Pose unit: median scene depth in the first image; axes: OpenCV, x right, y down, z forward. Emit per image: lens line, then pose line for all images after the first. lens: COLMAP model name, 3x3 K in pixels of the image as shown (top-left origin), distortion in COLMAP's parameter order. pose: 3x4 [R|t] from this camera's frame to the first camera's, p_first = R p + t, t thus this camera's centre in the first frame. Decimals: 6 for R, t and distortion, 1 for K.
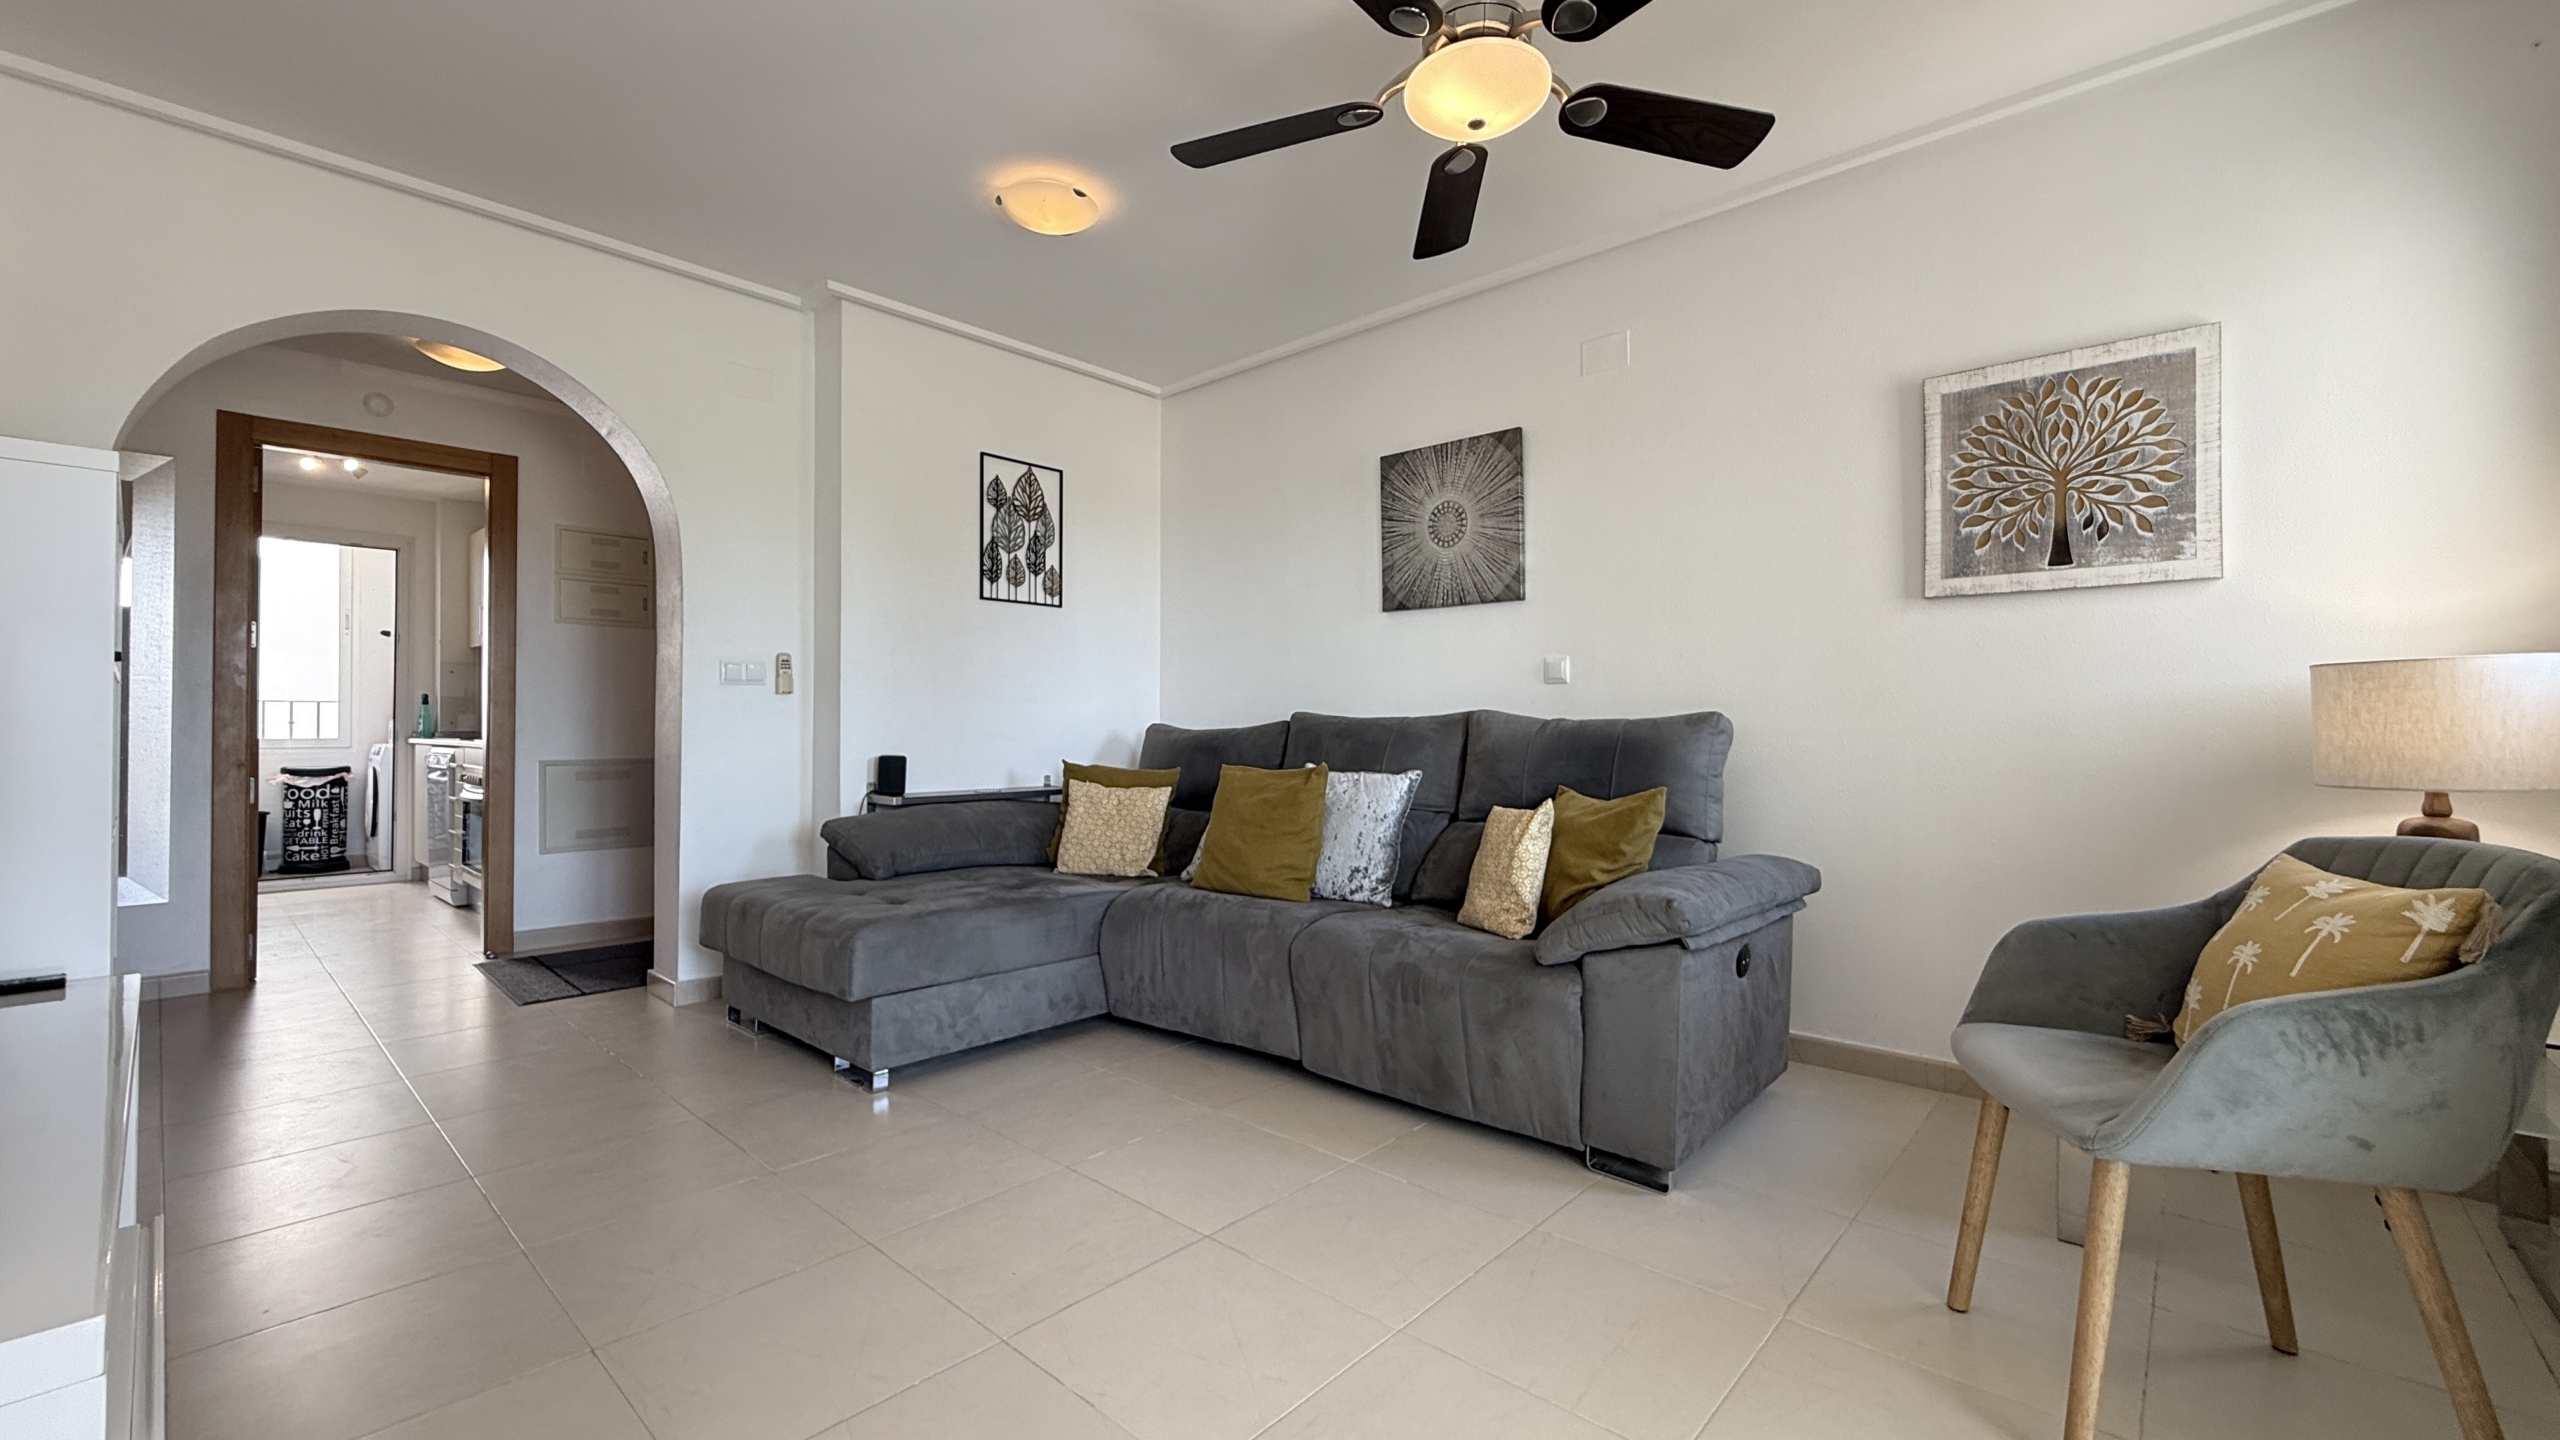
lens RADIAL K [[1018.6, 0, 1284.4], [0, 1018.6, 714.1], [0, 0, 1]] dist [0.000033, -0.000009]
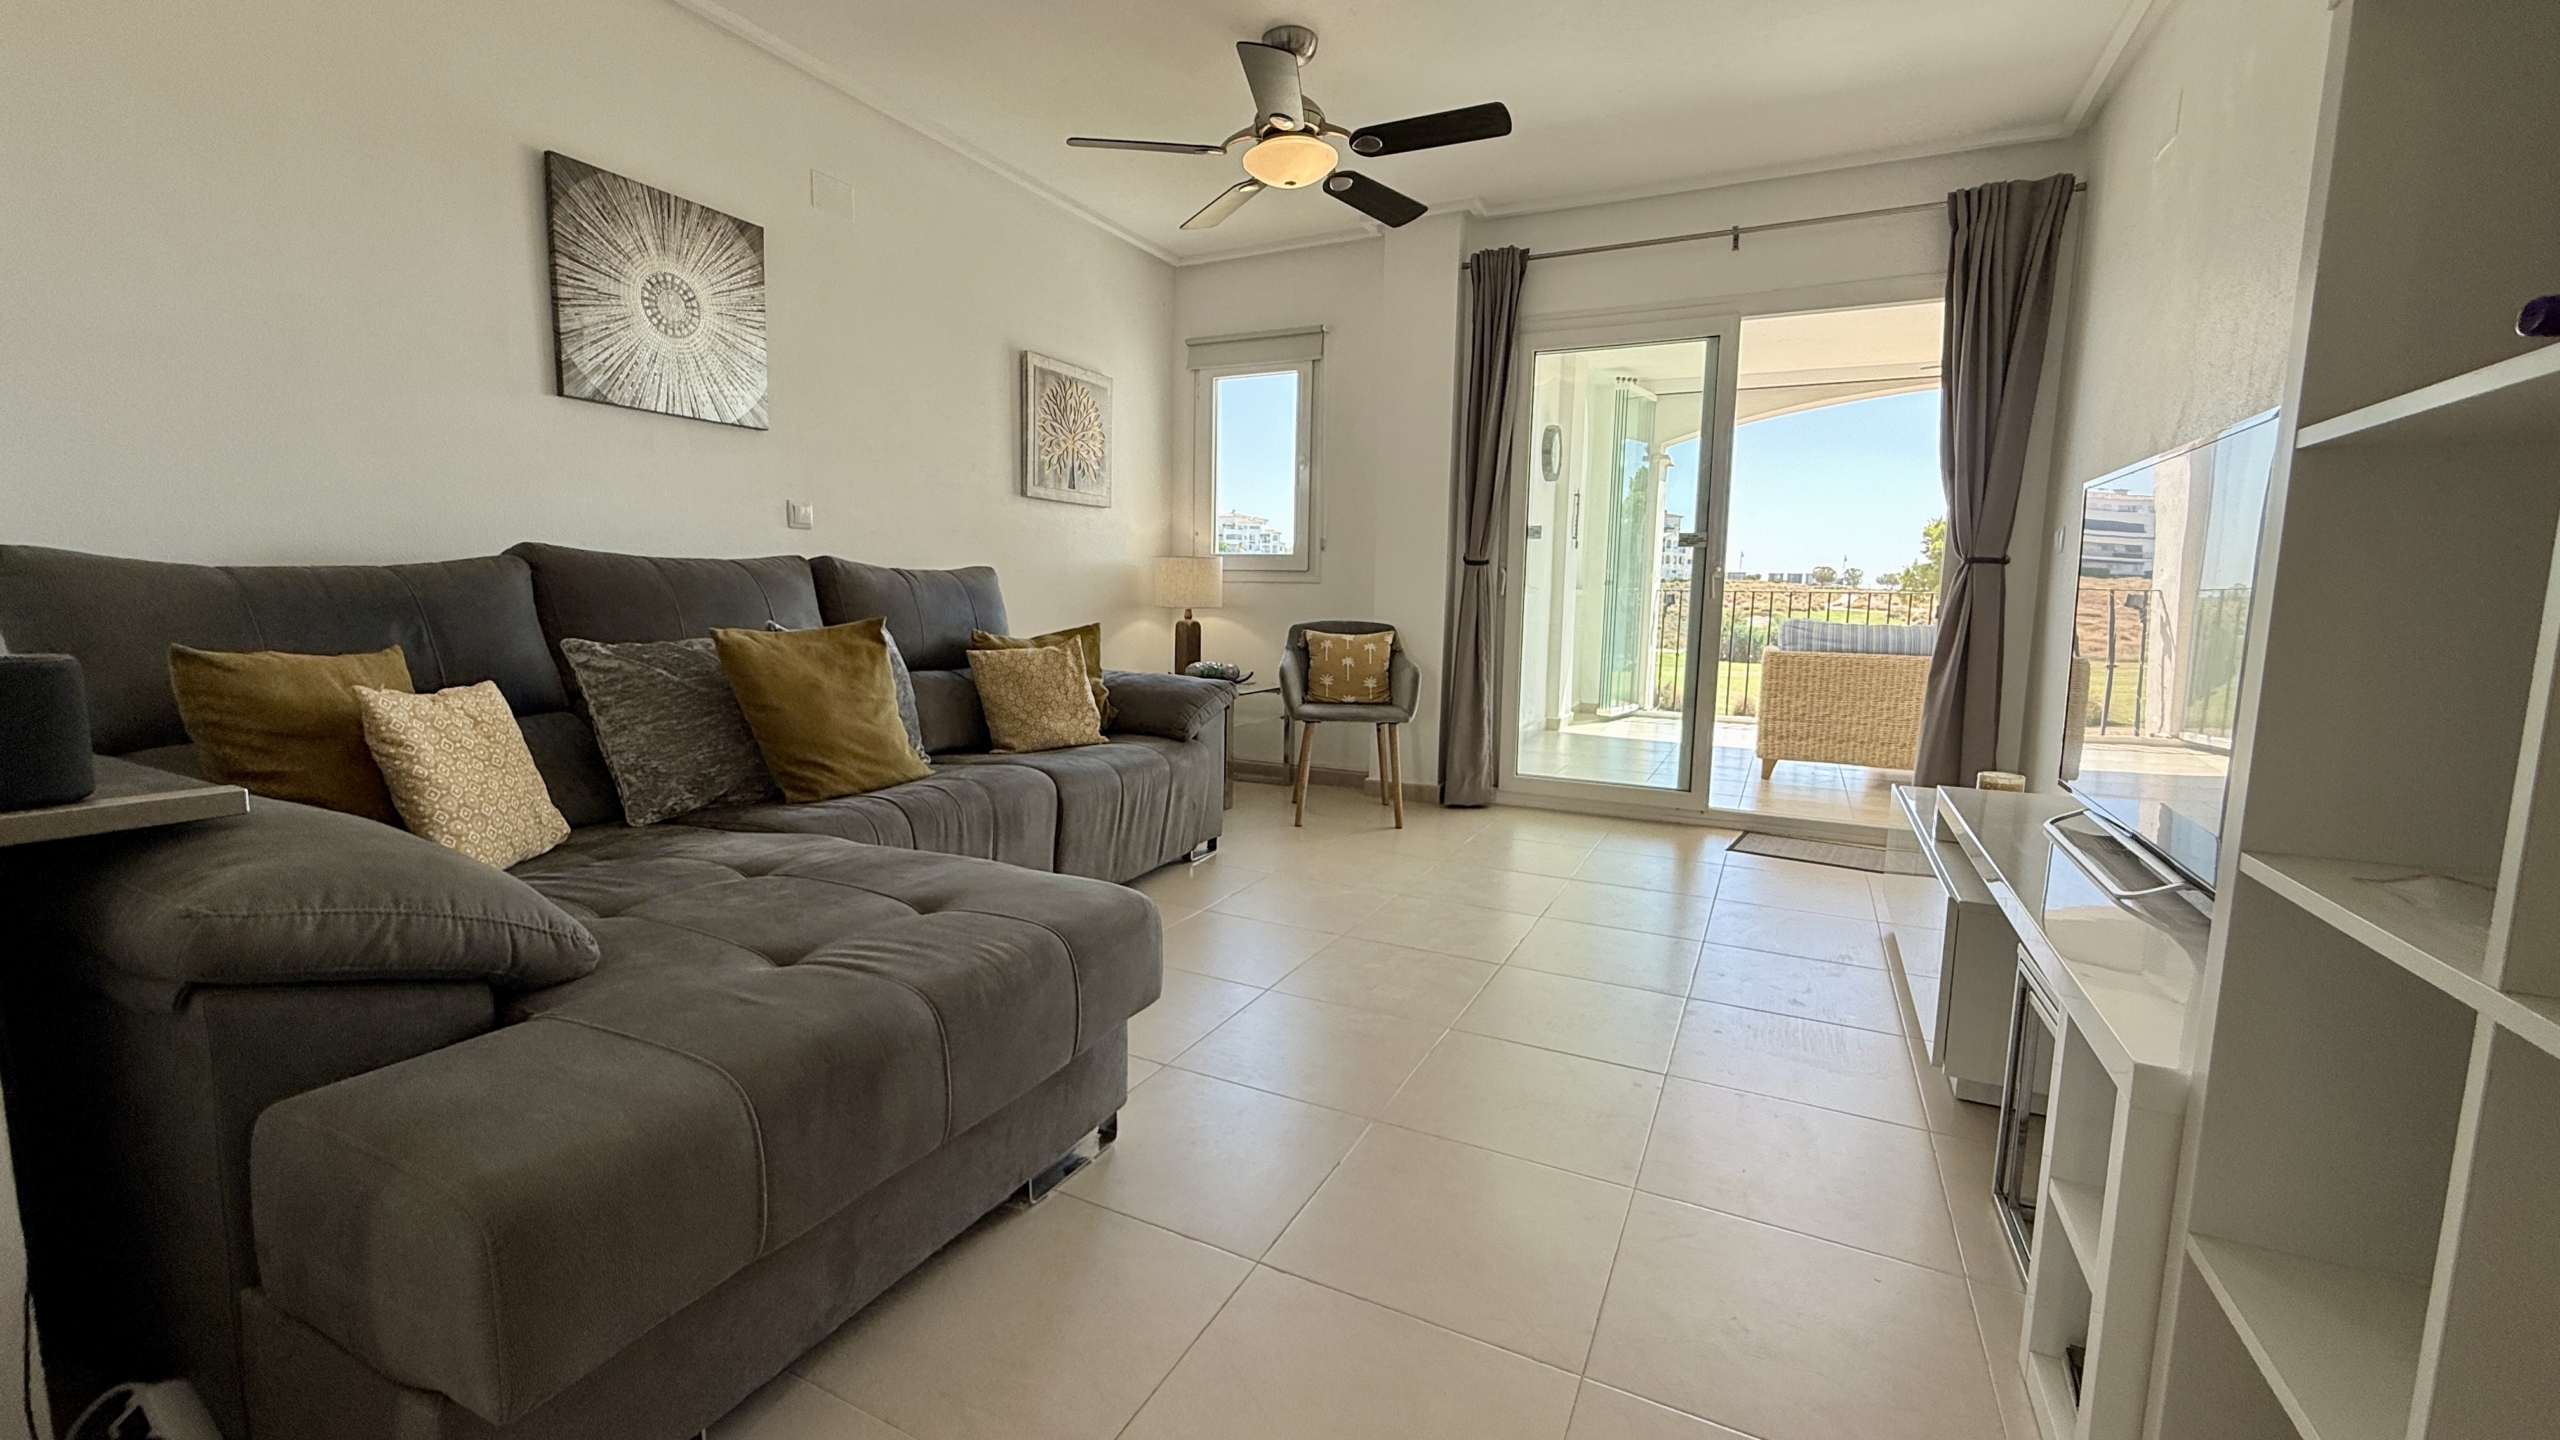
lens RADIAL K [[1018.6, 0, 1282.2], [0, 1018.6, 722.2], [0, 0, 1]] dist [0.000033, -0.000009]
pose [[-0.262902, -0.129682, 0.956067, -0.750179], [-0.028257, 0.991536, 0.126723, 0.015091], [-0.964409, 0.006301, -0.264341, 0.776463]]
